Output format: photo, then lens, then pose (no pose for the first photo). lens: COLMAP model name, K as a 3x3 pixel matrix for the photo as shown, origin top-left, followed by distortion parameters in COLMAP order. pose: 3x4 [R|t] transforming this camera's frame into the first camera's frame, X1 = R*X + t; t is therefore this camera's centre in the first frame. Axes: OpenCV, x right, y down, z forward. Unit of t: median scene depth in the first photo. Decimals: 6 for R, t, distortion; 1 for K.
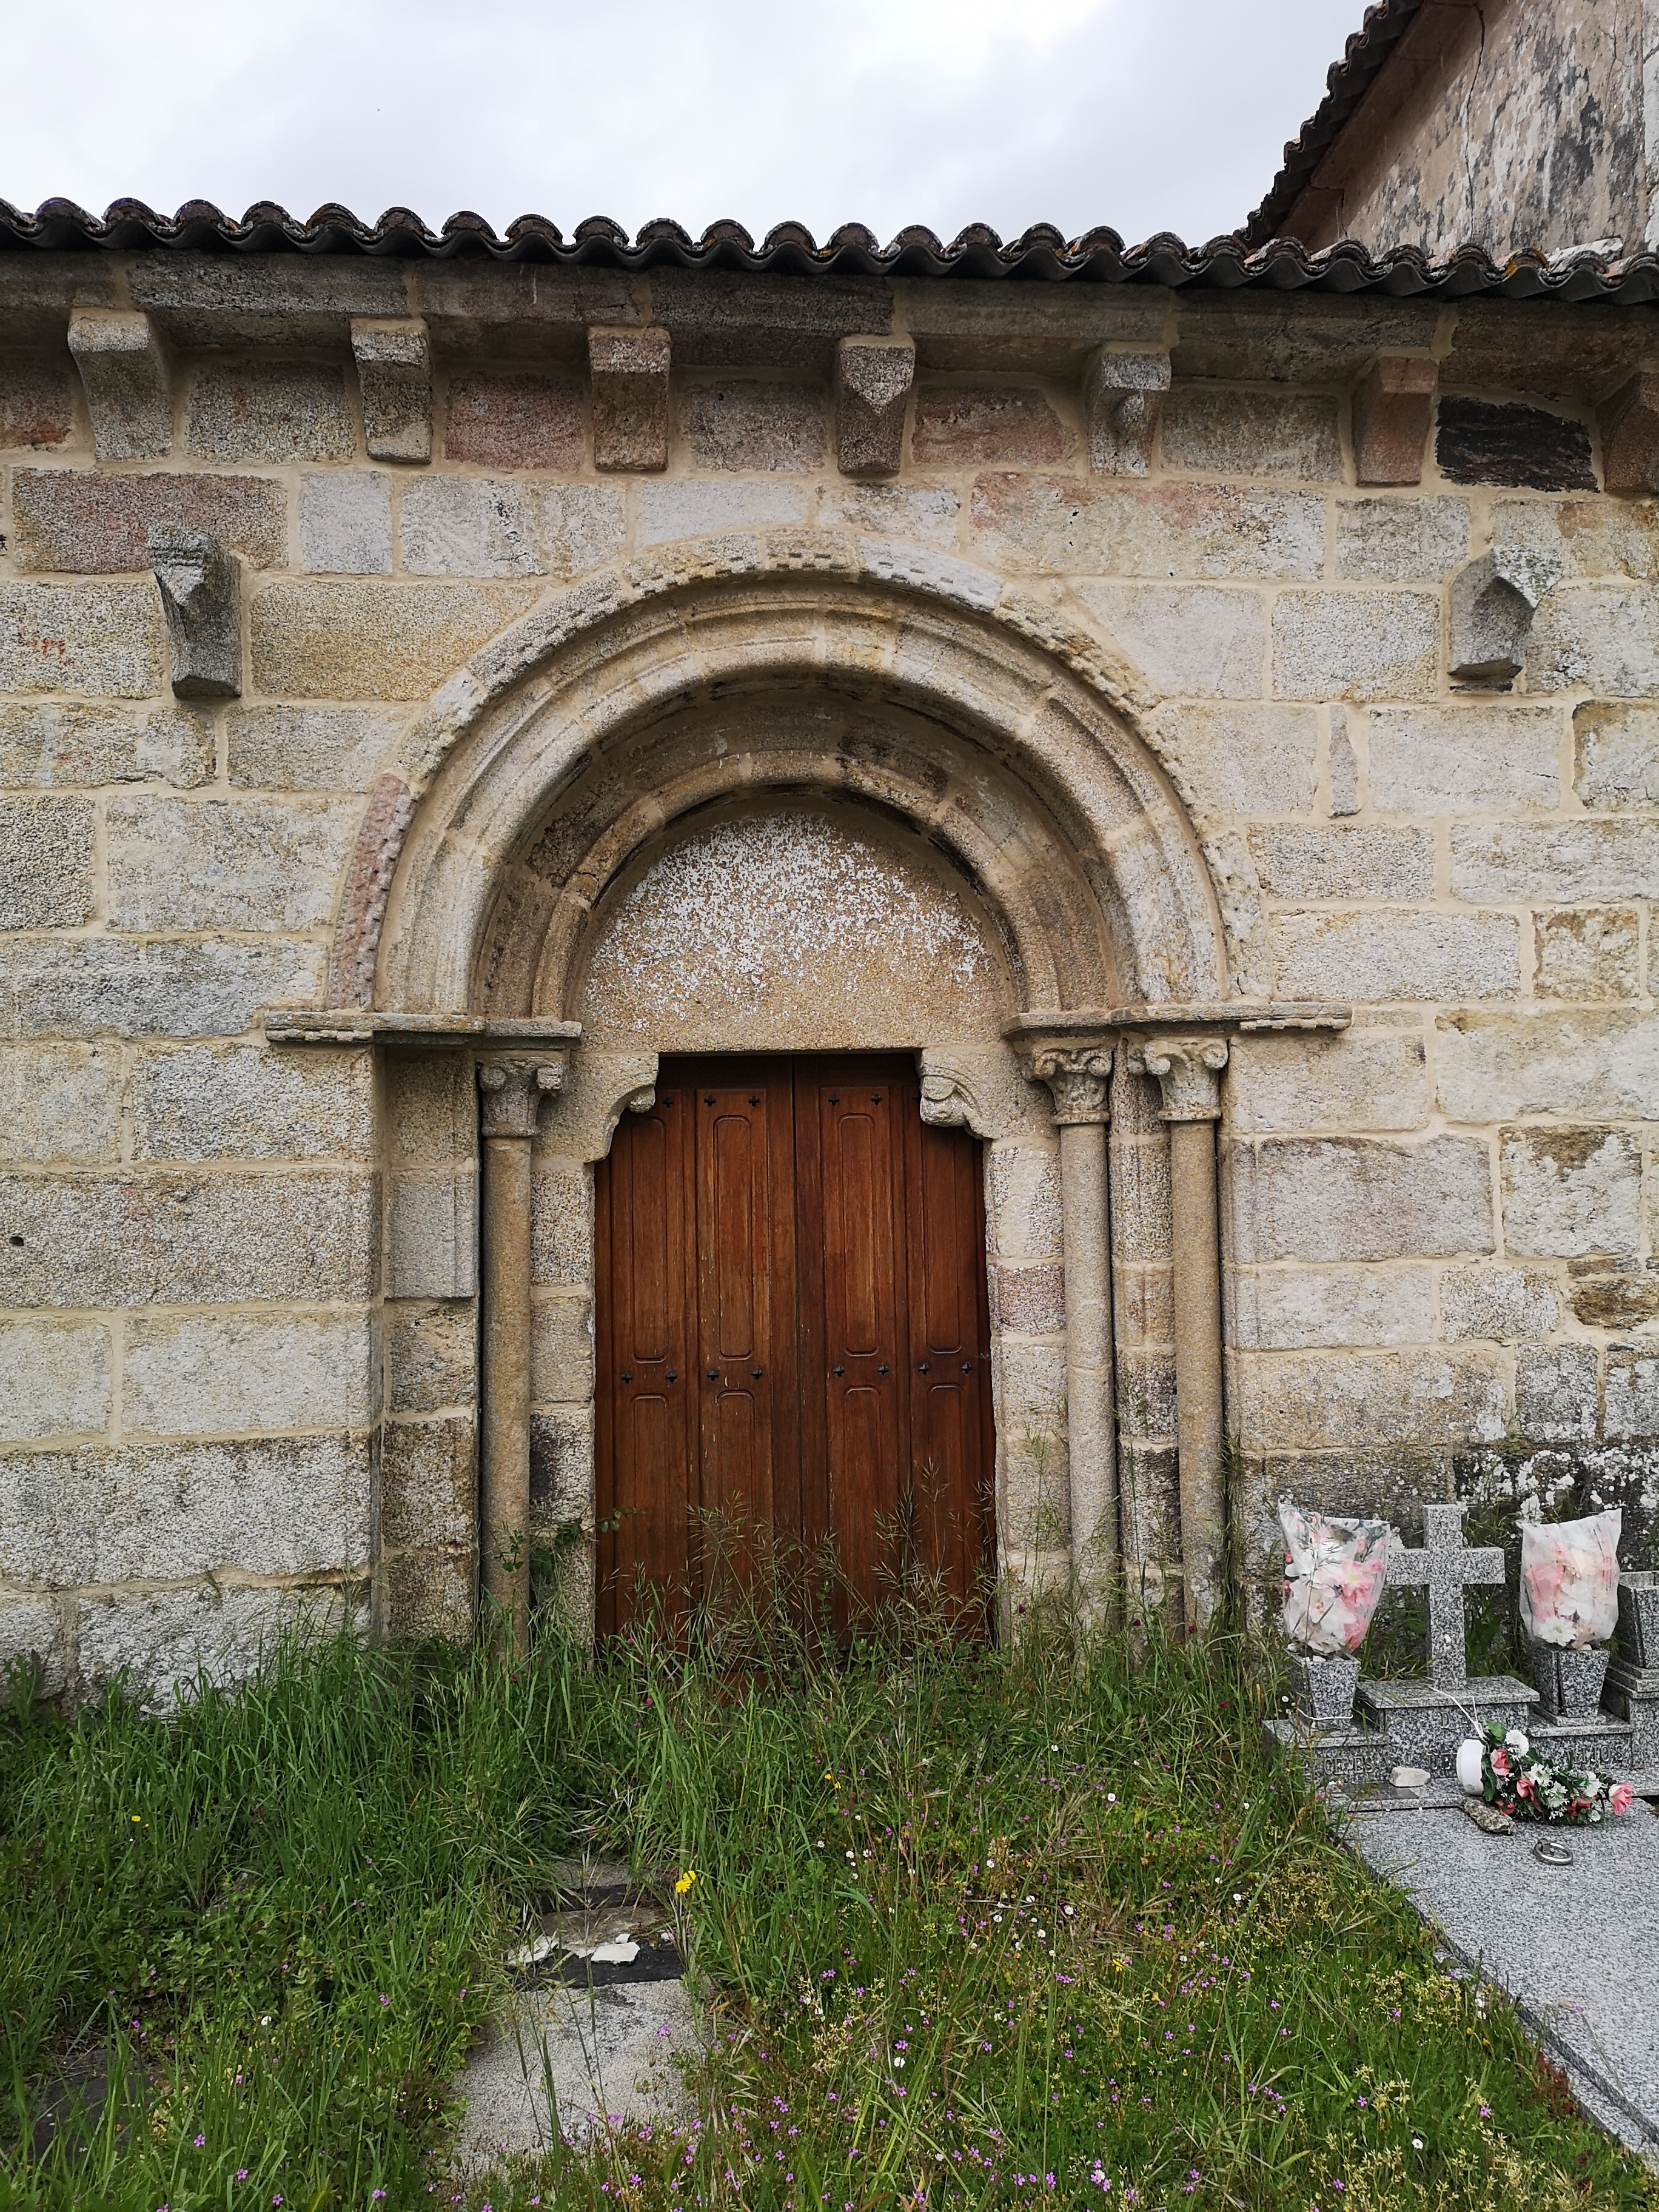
lens RADIAL K [[1785.9, 0, 829.5], [0, 1785.9, 1106.0], [0, 0, 1]] dist [0.093729, -0.117609]
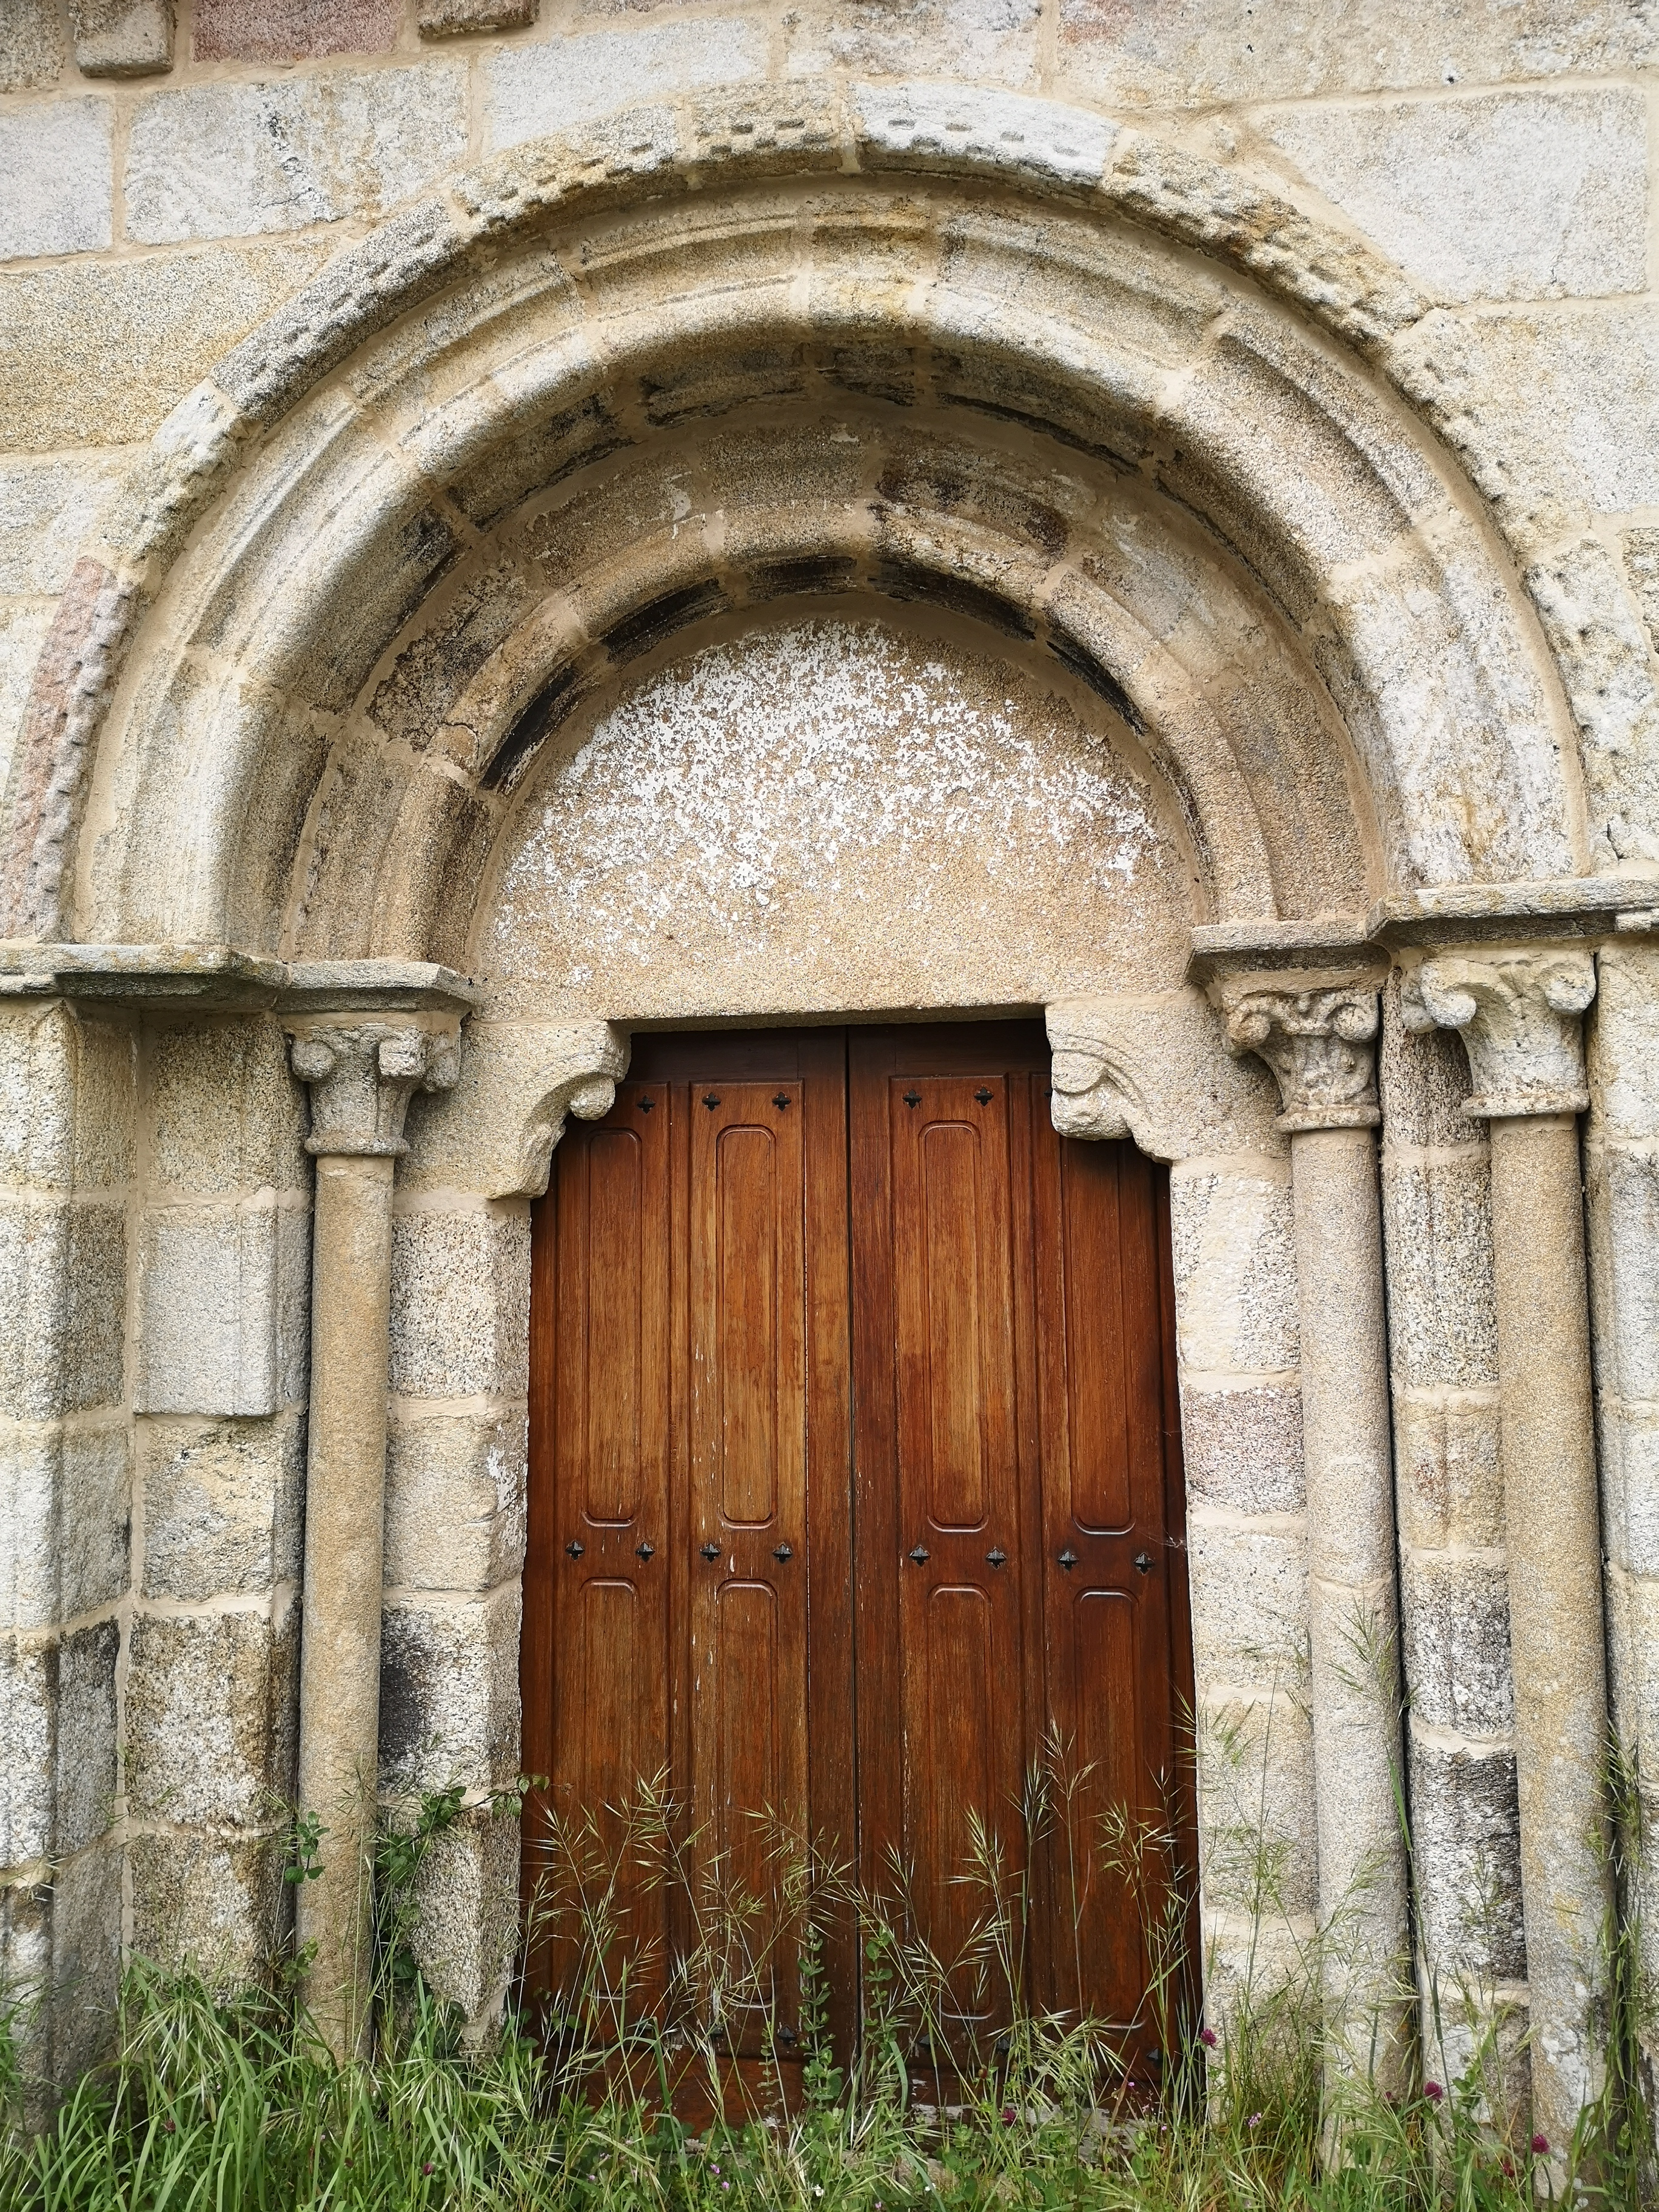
lens RADIAL K [[1874.1, 0, 749.6], [0, 1874.1, 1079.5], [0, 0, 1]] dist [0.047177, -0.080621]
pose [[0.961771, -0.015658, -0.273407, 0.143525], [0.001425, 0.998637, -0.052179, 0.027228], [0.273851, 0.049794, 0.960482, 0.443280]]
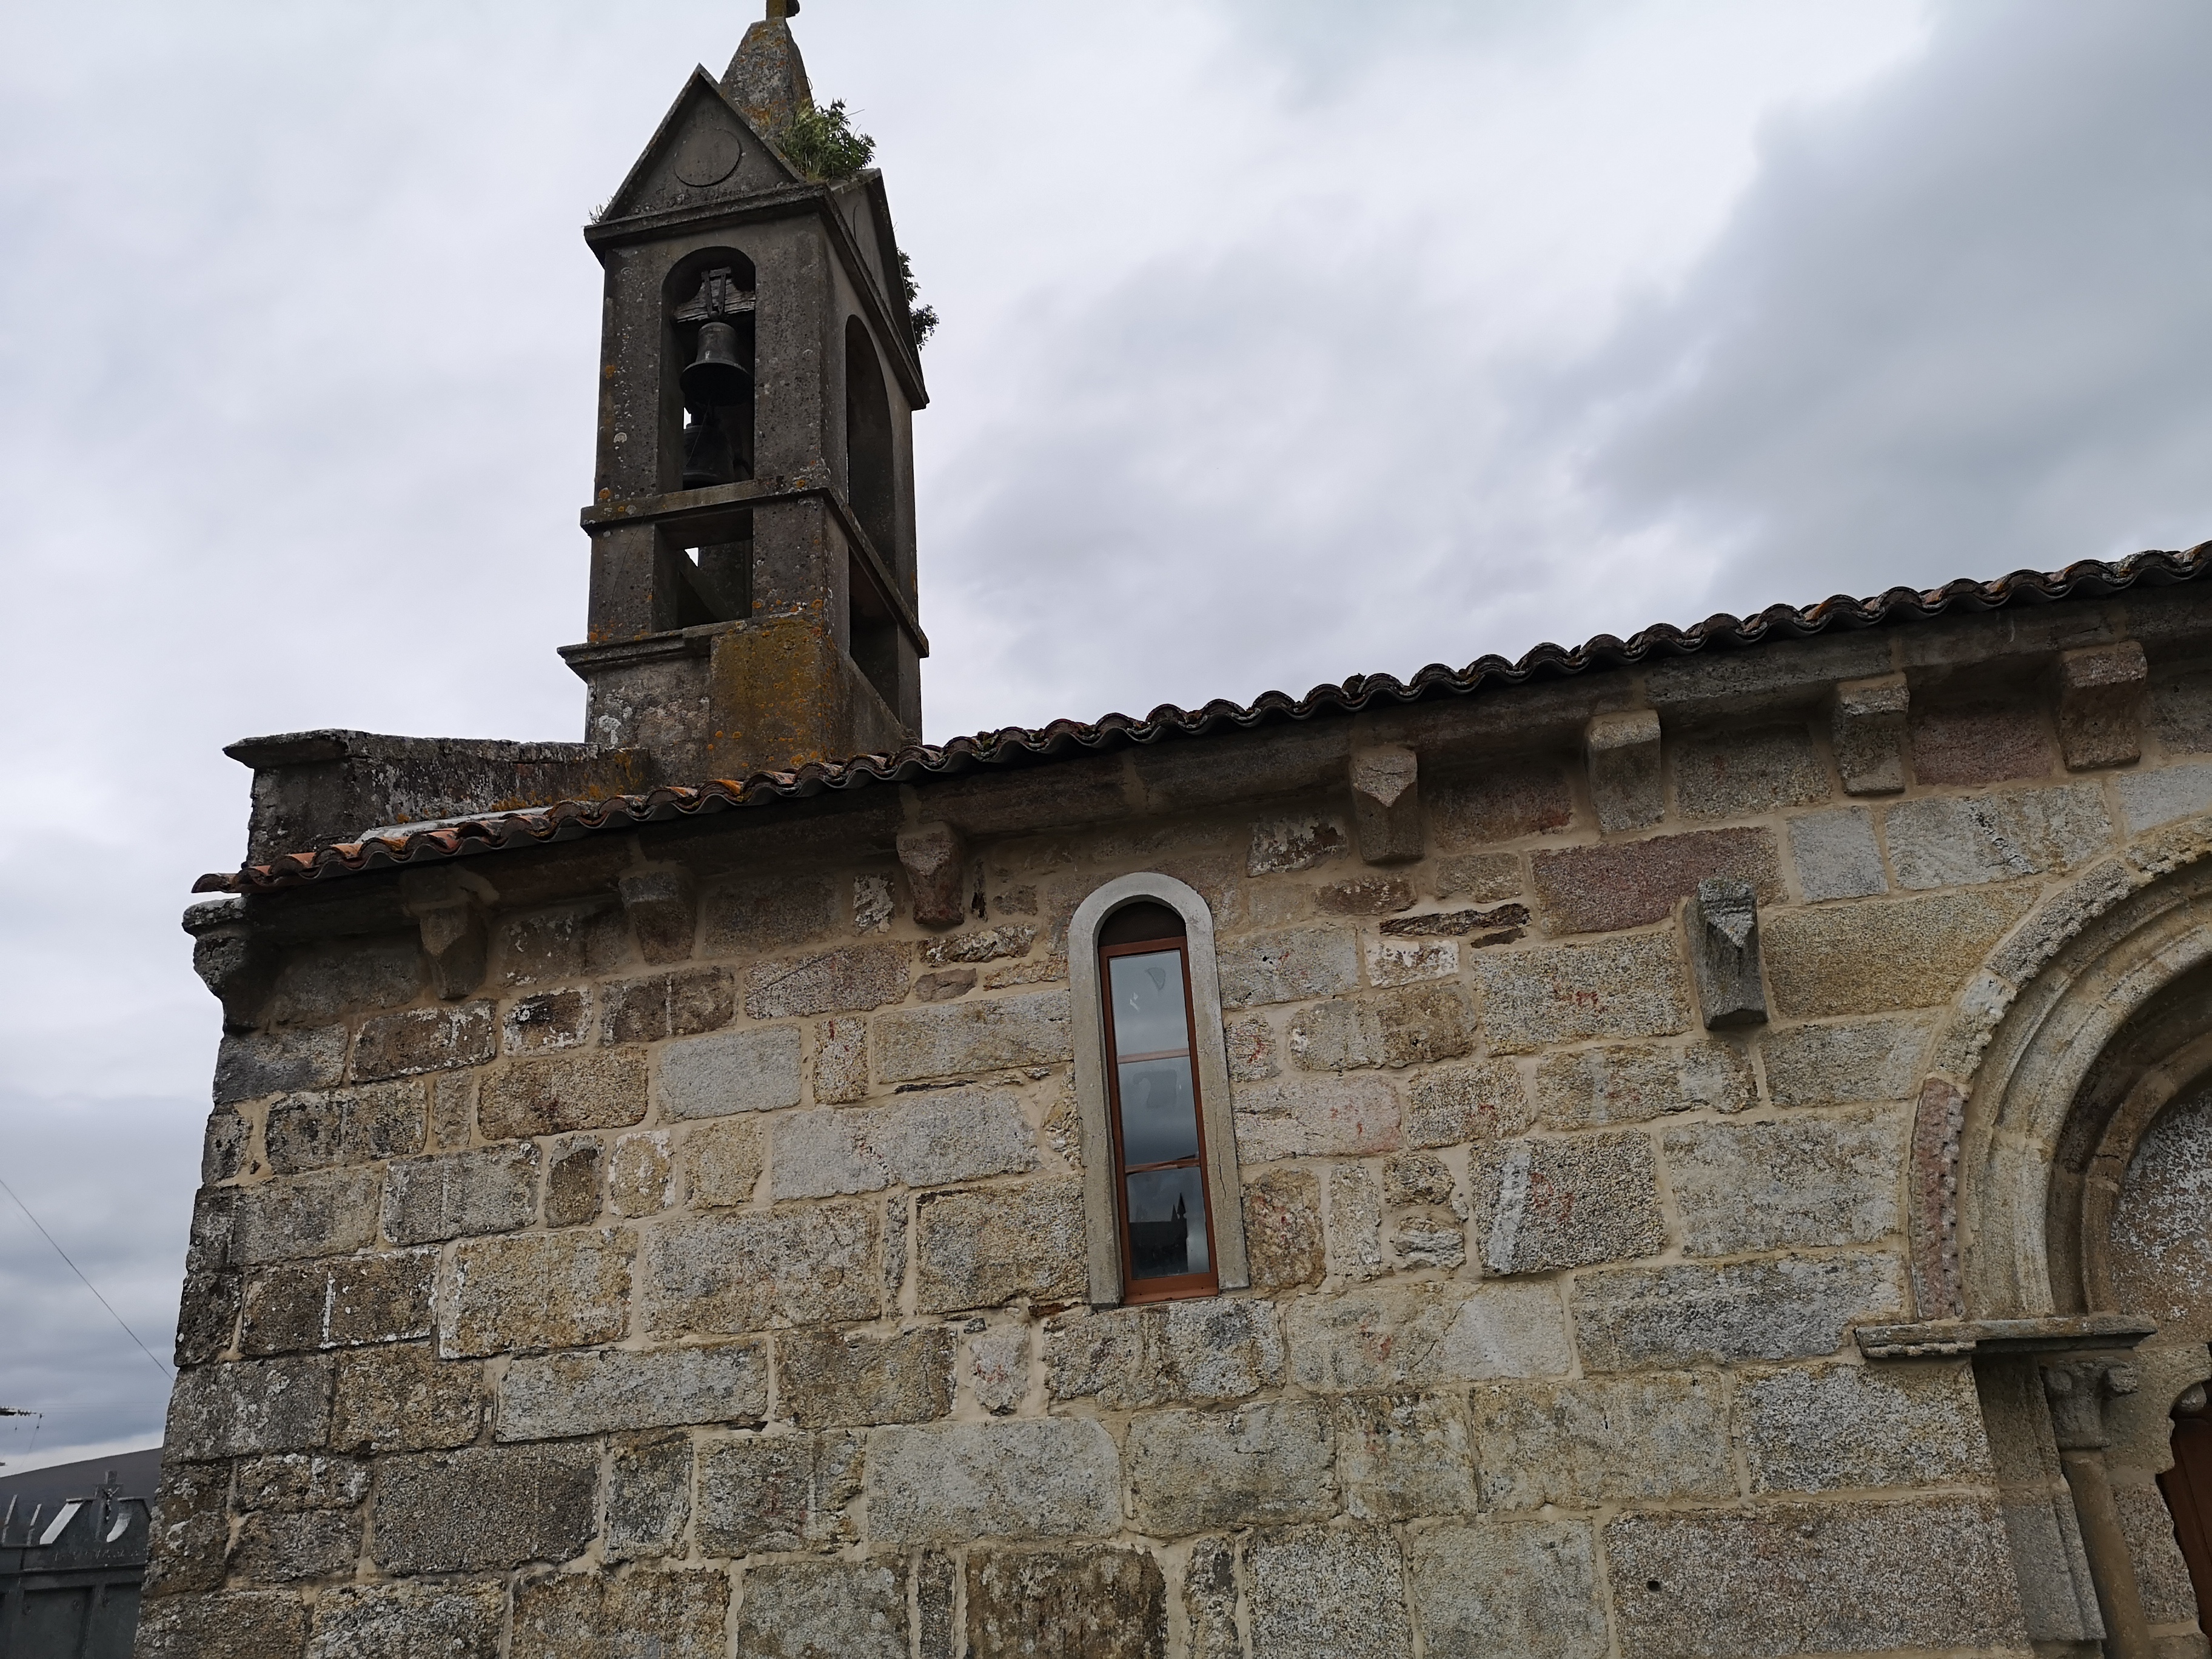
lens RADIAL K [[1761.6, 0, 1104.9], [0, 1761.6, 780.3], [0, 0, 1]] dist [0.074816, -0.080725]
pose [[0.953620, -0.153926, -0.258680, -0.399275], [0.061079, 0.940437, -0.334436, -0.031163], [0.294750, 0.303125, 0.906221, -0.117490]]
